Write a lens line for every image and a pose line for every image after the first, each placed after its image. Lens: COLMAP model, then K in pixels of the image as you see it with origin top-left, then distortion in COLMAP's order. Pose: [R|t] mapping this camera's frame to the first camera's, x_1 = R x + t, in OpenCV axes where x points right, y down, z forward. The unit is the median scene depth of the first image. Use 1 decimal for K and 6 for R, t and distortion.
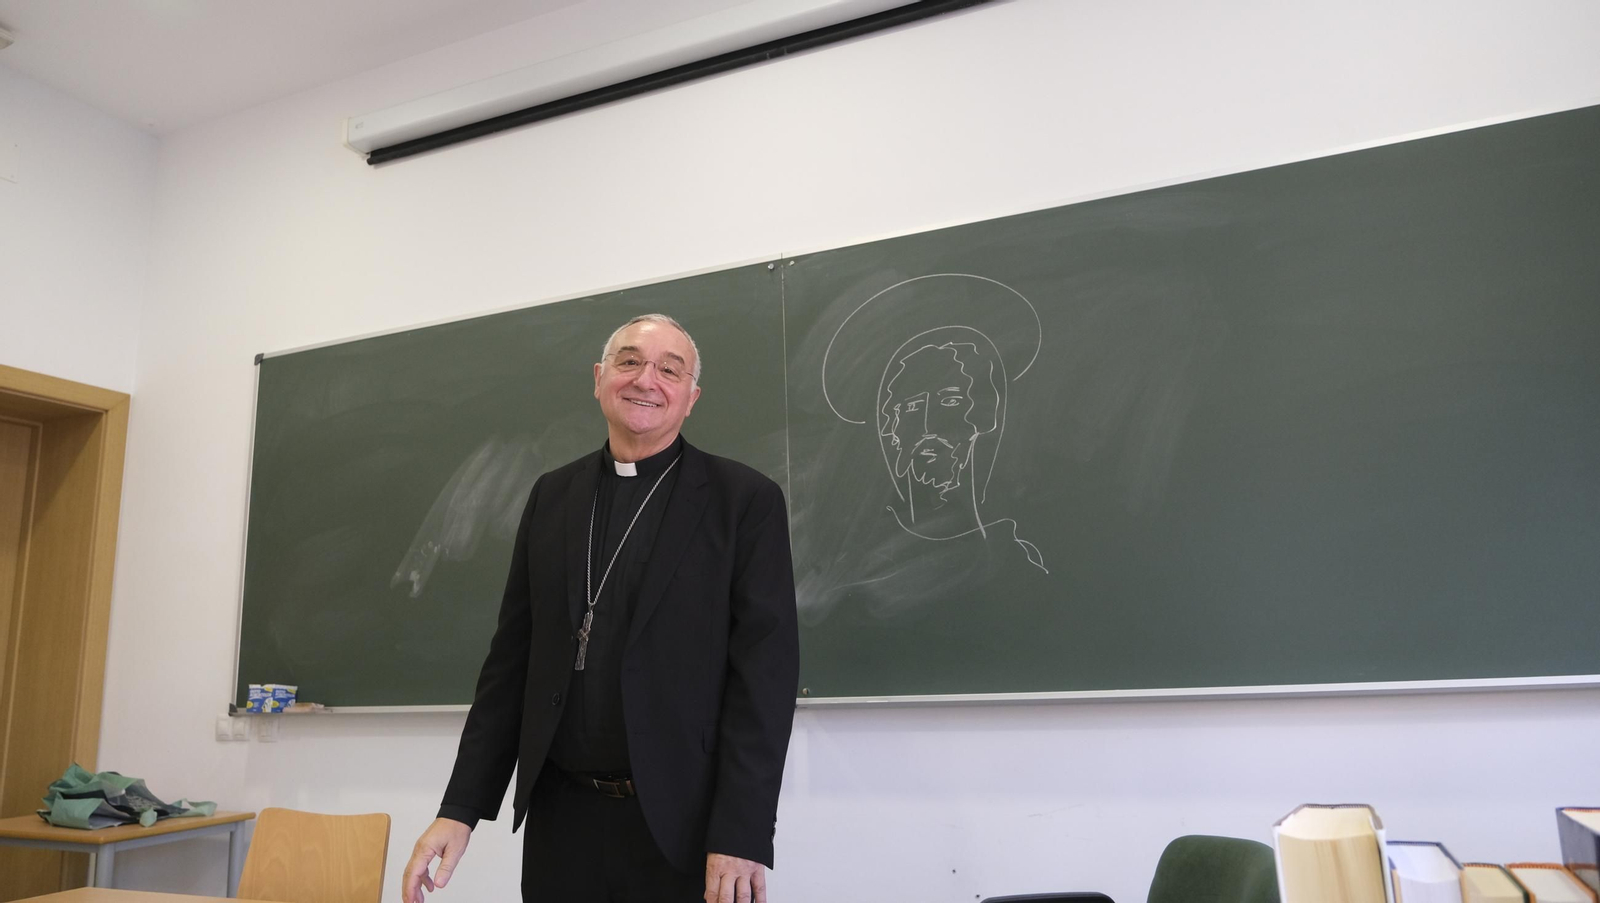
lens RADIAL K [[1100.5, 0, 798.0], [0, 1100.5, 446.0], [0, 0, 1]] dist [-0.033579, 0.002368]
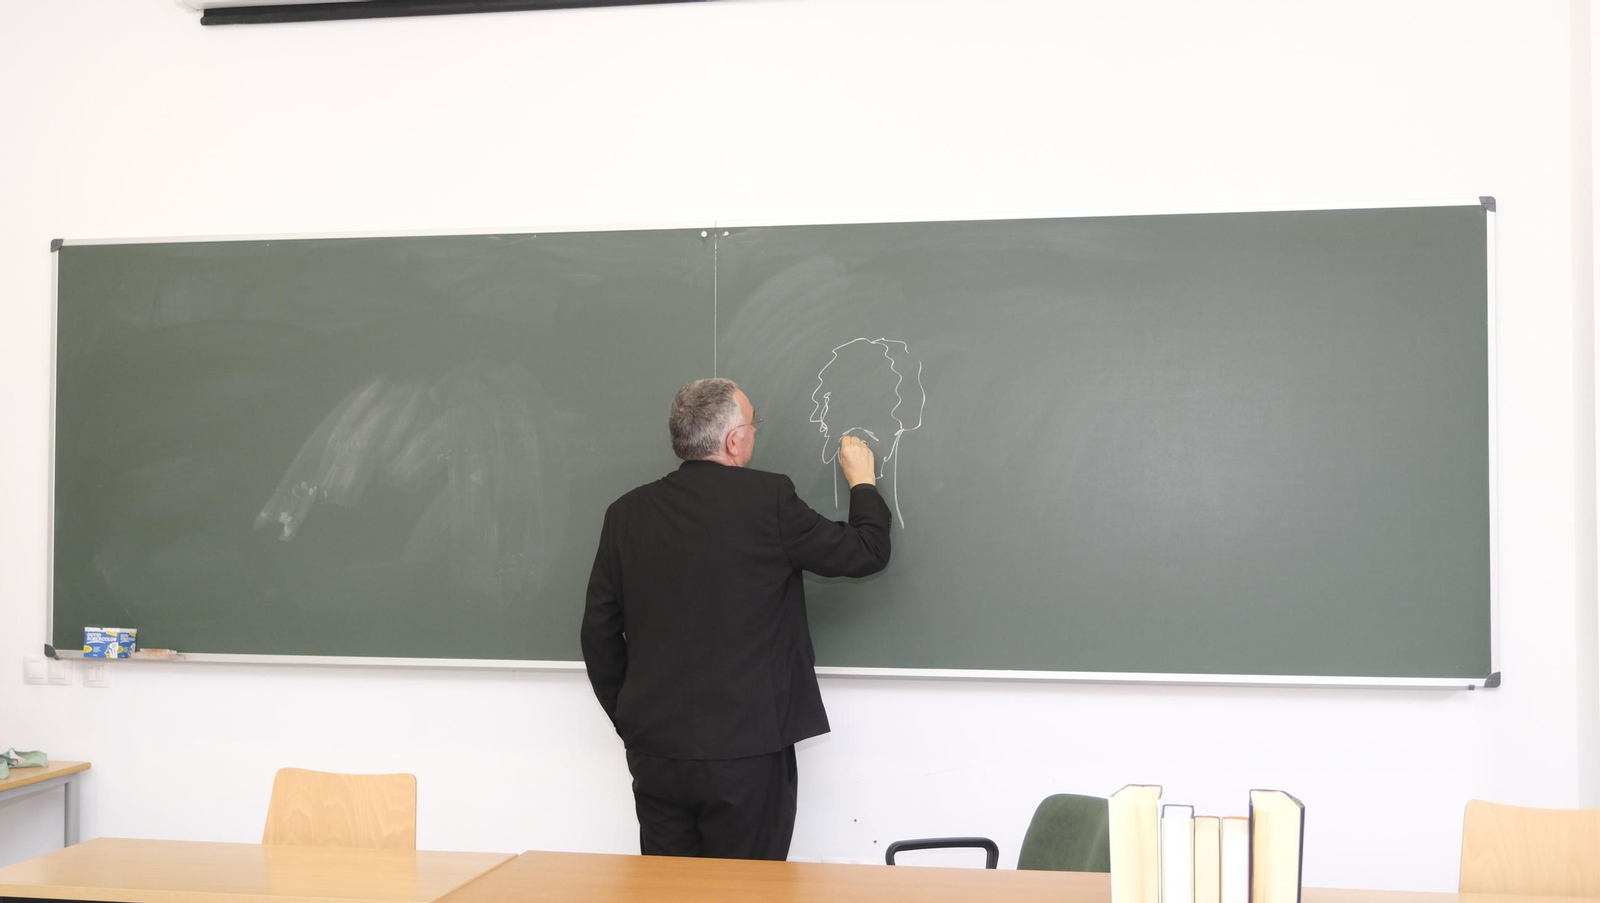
lens RADIAL K [[1919.1, 0, 799.8], [0, 1919.1, 455.6], [0, 0, 1]] dist [-0.016514, 0.000000]
pose [[0.981997, 0.035927, 0.185447, -0.226214], [-0.068409, 0.982743, 0.171860, -0.242734], [-0.176073, -0.181453, 0.967509, -0.638966]]
